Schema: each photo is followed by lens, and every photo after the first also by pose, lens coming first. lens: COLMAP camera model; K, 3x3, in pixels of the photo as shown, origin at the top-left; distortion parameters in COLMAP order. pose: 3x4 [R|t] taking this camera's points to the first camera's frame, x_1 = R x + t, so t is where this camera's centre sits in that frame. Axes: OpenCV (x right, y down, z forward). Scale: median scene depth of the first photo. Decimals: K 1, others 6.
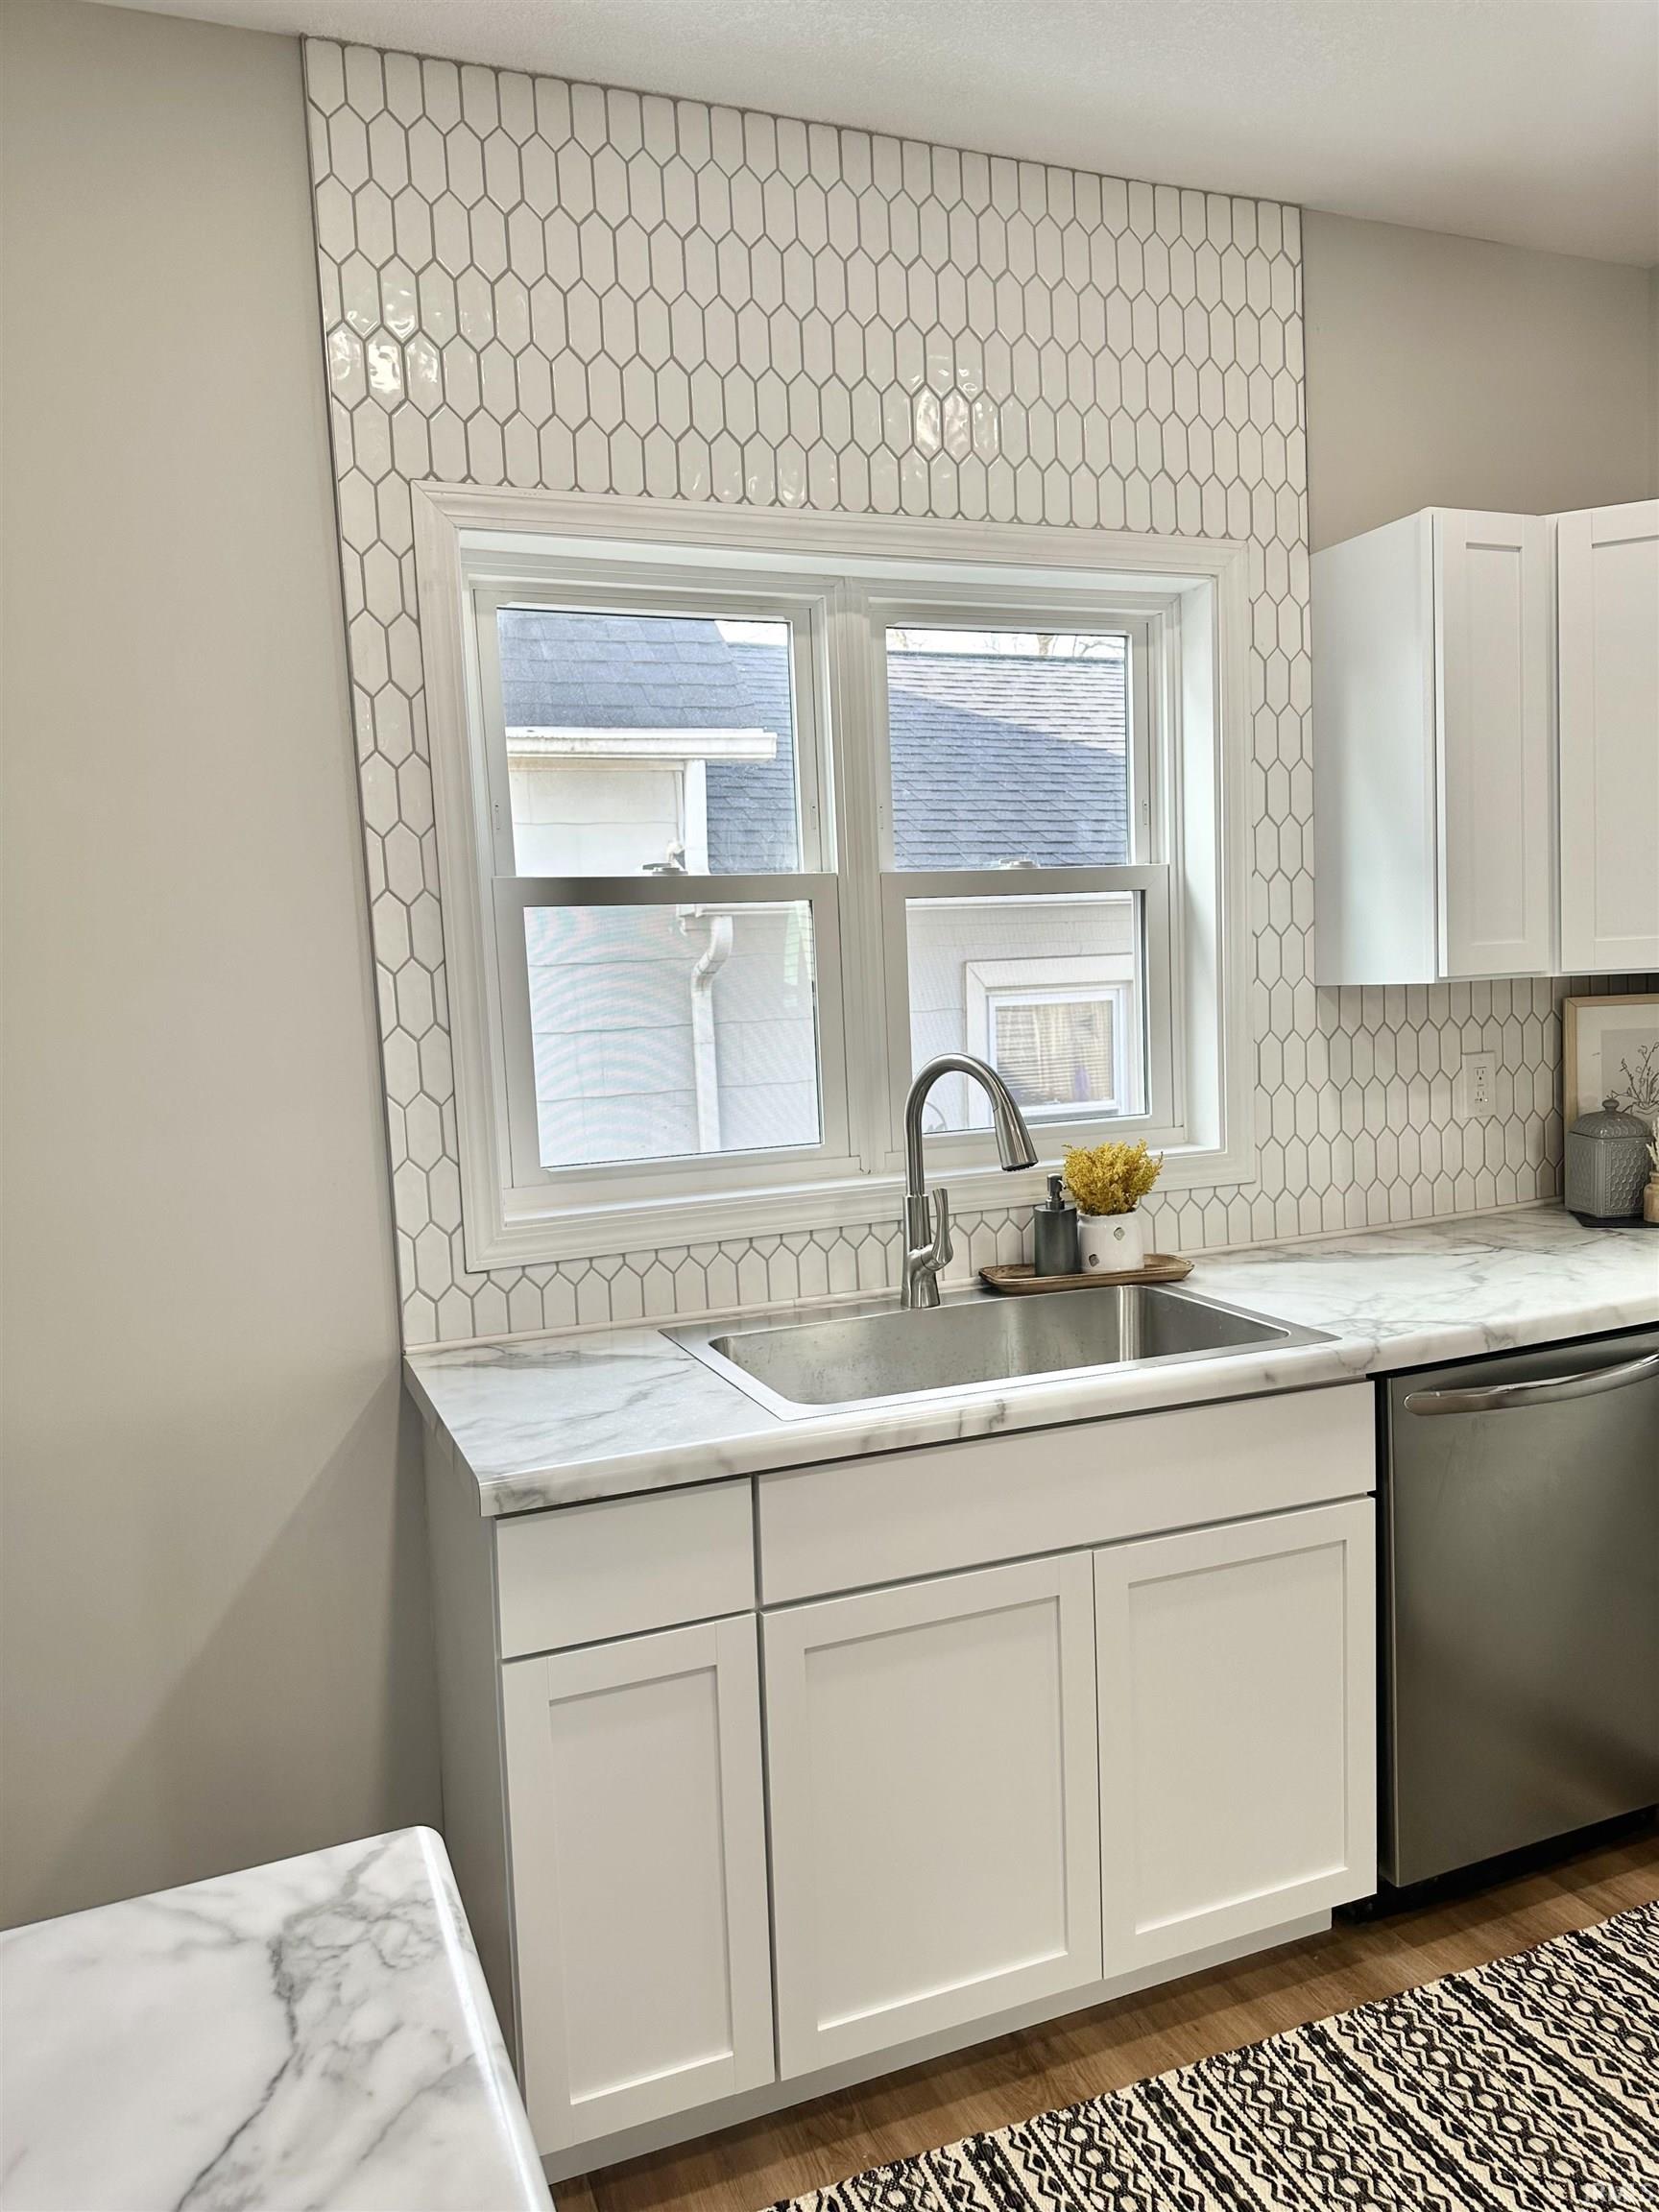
lens RADIAL K [[1541.0, 0, 831.6], [0, 1541.0, 1112.0], [0, 0, 1]] dist [0.055690, -0.072827]
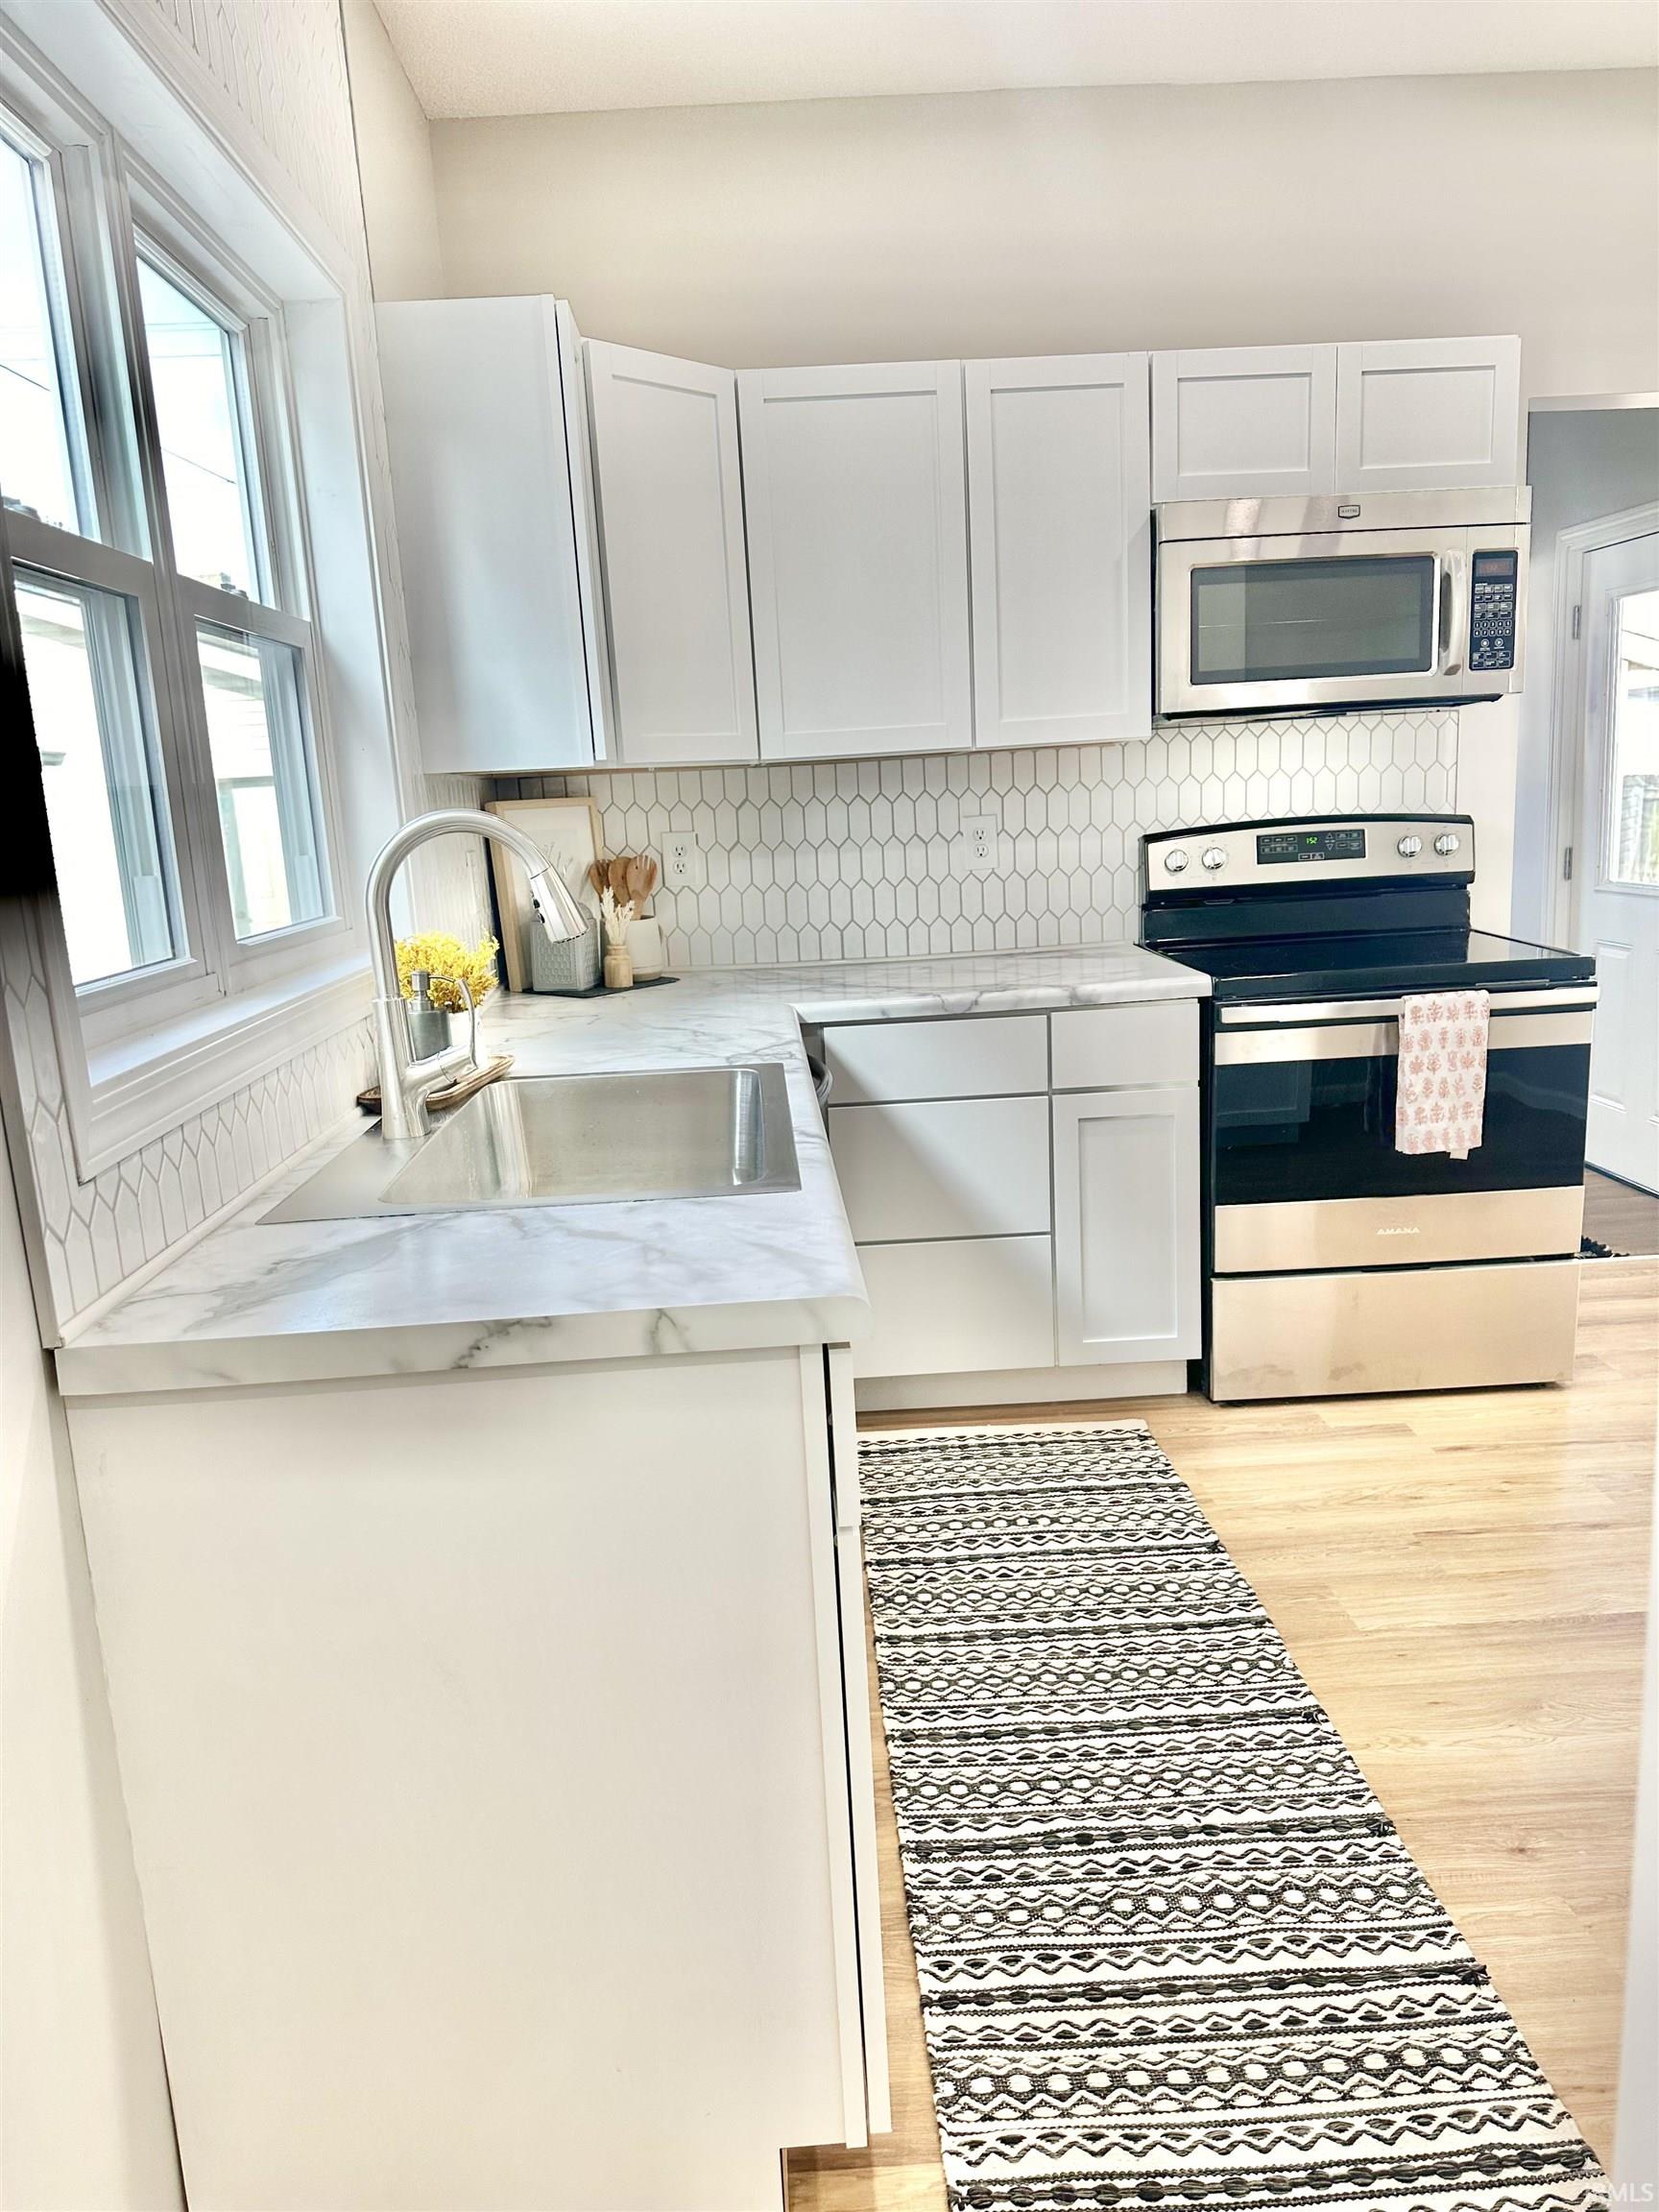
lens RADIAL K [[1541.0, 0, 812.1], [0, 1541.0, 1101.6], [0, 0, 1]] dist [0.055690, -0.072827]
pose [[0.345331, -0.158998, 0.924914, -0.627839], [0.124674, 0.984581, 0.122706, 0.035082], [-0.930163, 0.072938, 0.359830, 0.517610]]
